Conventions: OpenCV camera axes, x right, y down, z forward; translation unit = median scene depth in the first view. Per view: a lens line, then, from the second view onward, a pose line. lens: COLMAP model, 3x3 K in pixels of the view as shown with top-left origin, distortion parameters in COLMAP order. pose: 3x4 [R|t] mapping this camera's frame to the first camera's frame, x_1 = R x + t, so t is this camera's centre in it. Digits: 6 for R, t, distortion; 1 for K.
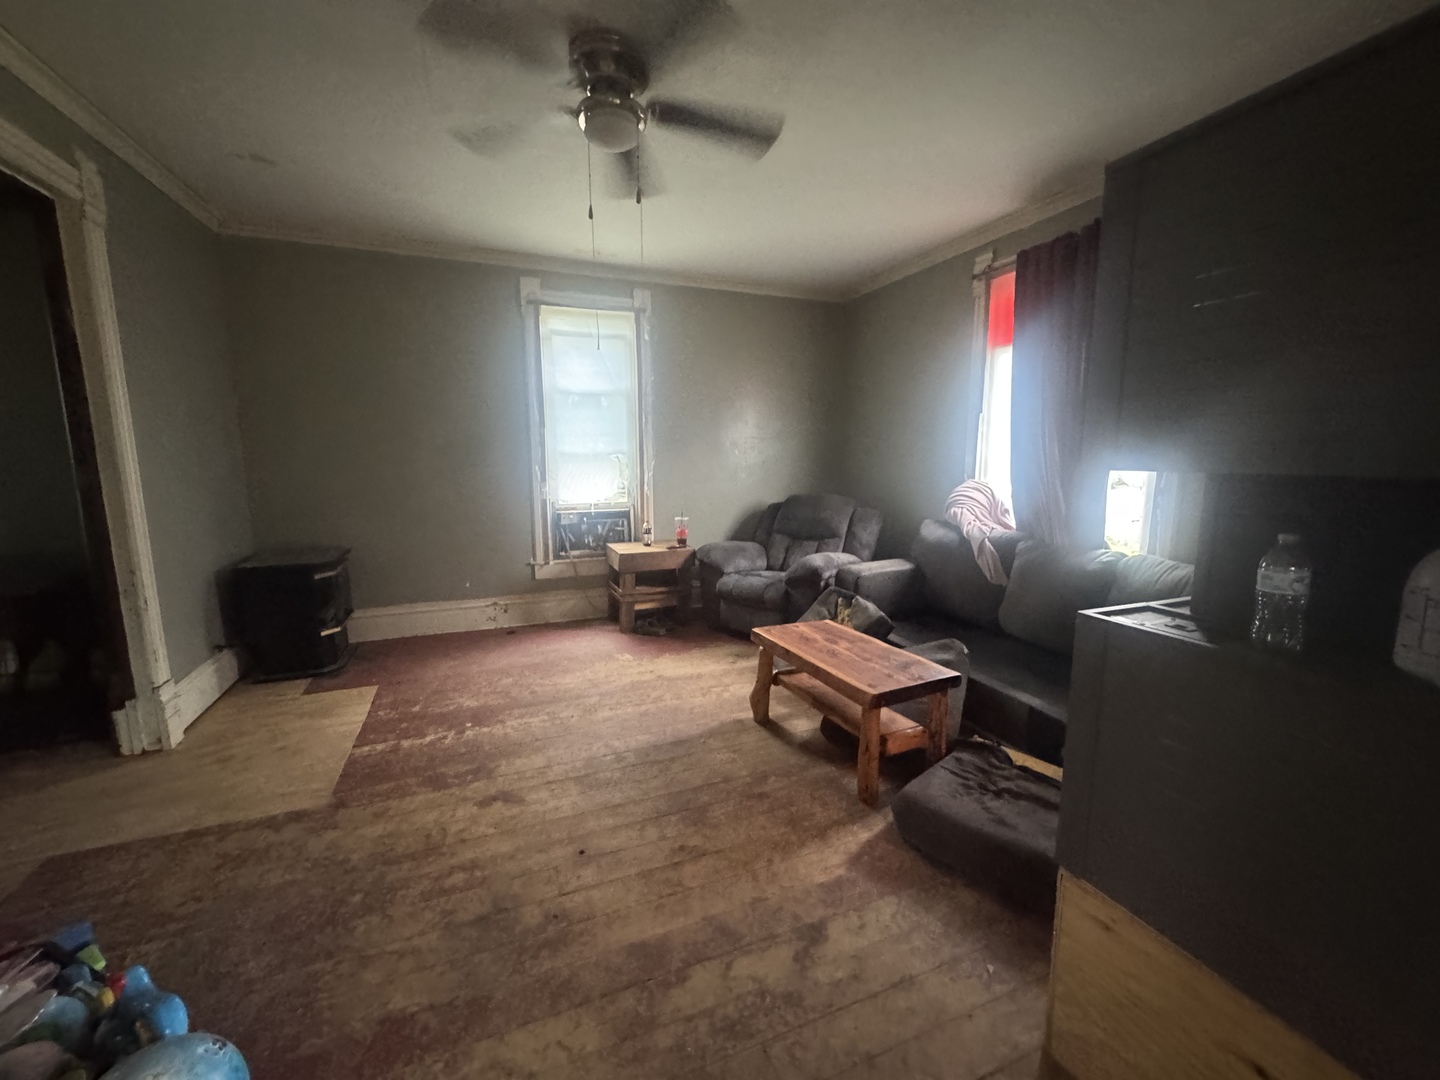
lens RADIAL K [[576.9, 0, 719.5], [0, 576.9, 541.1], [0, 0, 1]] dist [-0.004680, -0.000288]
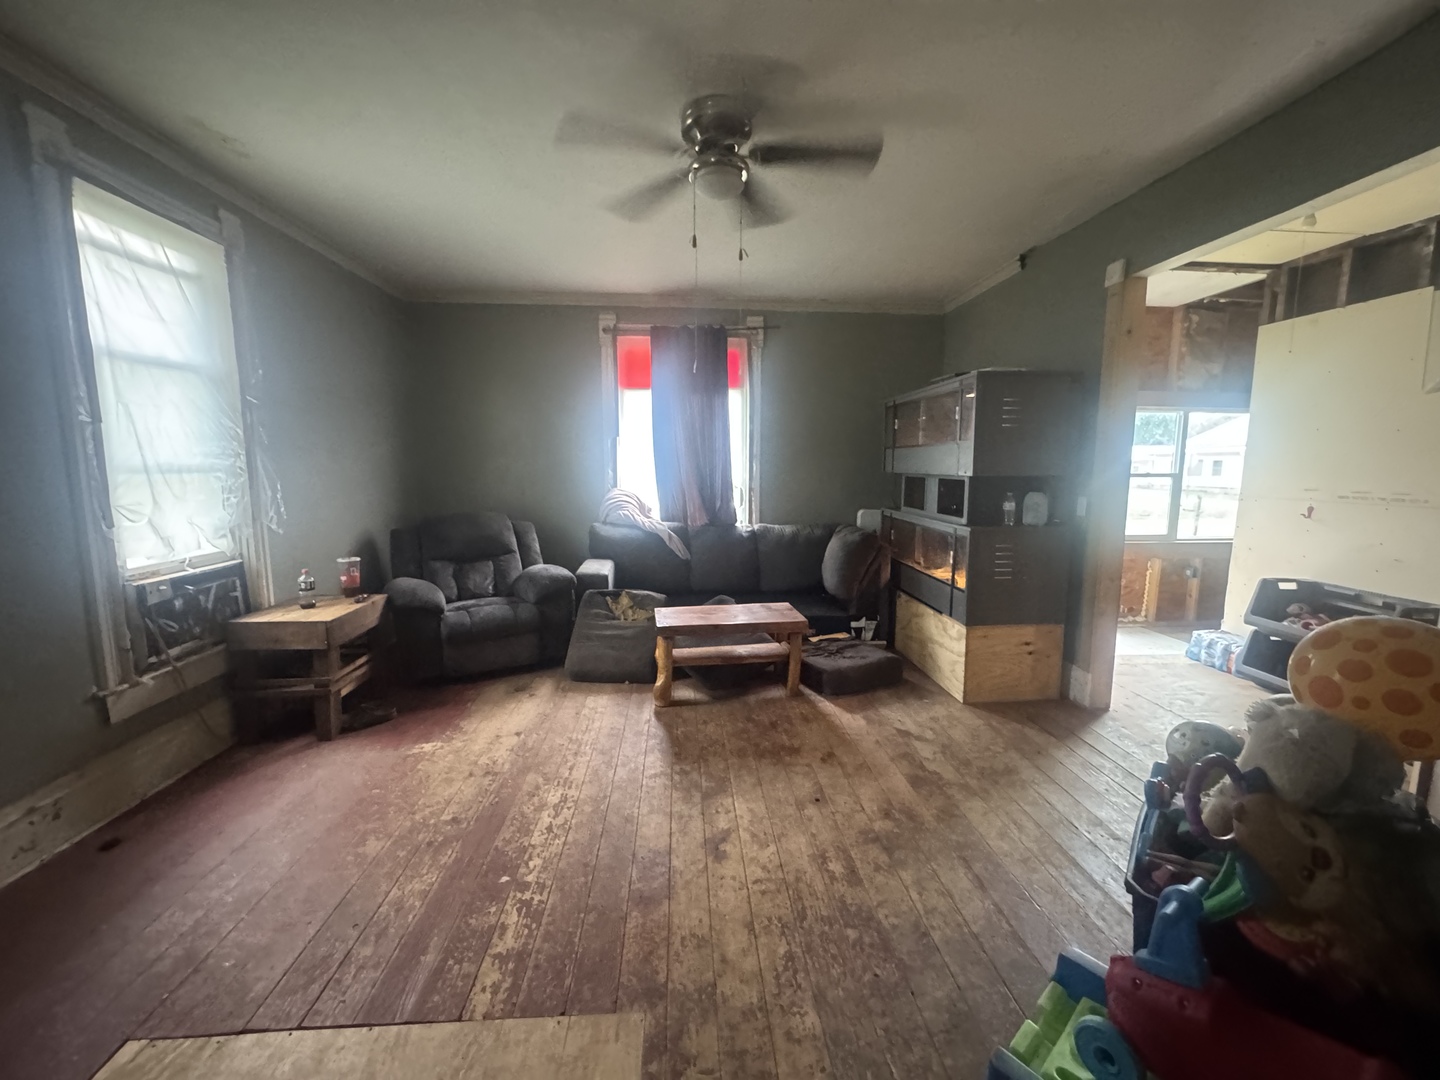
lens RADIAL K [[576.9, 0, 725.5], [0, 576.9, 538.6], [0, 0, 1]] dist [-0.004680, -0.000288]
pose [[0.300321, -0.122257, 0.945971, -0.924322], [0.141464, 0.986493, 0.082583, -0.088179], [-0.943290, 0.109019, 0.313559, 0.496363]]
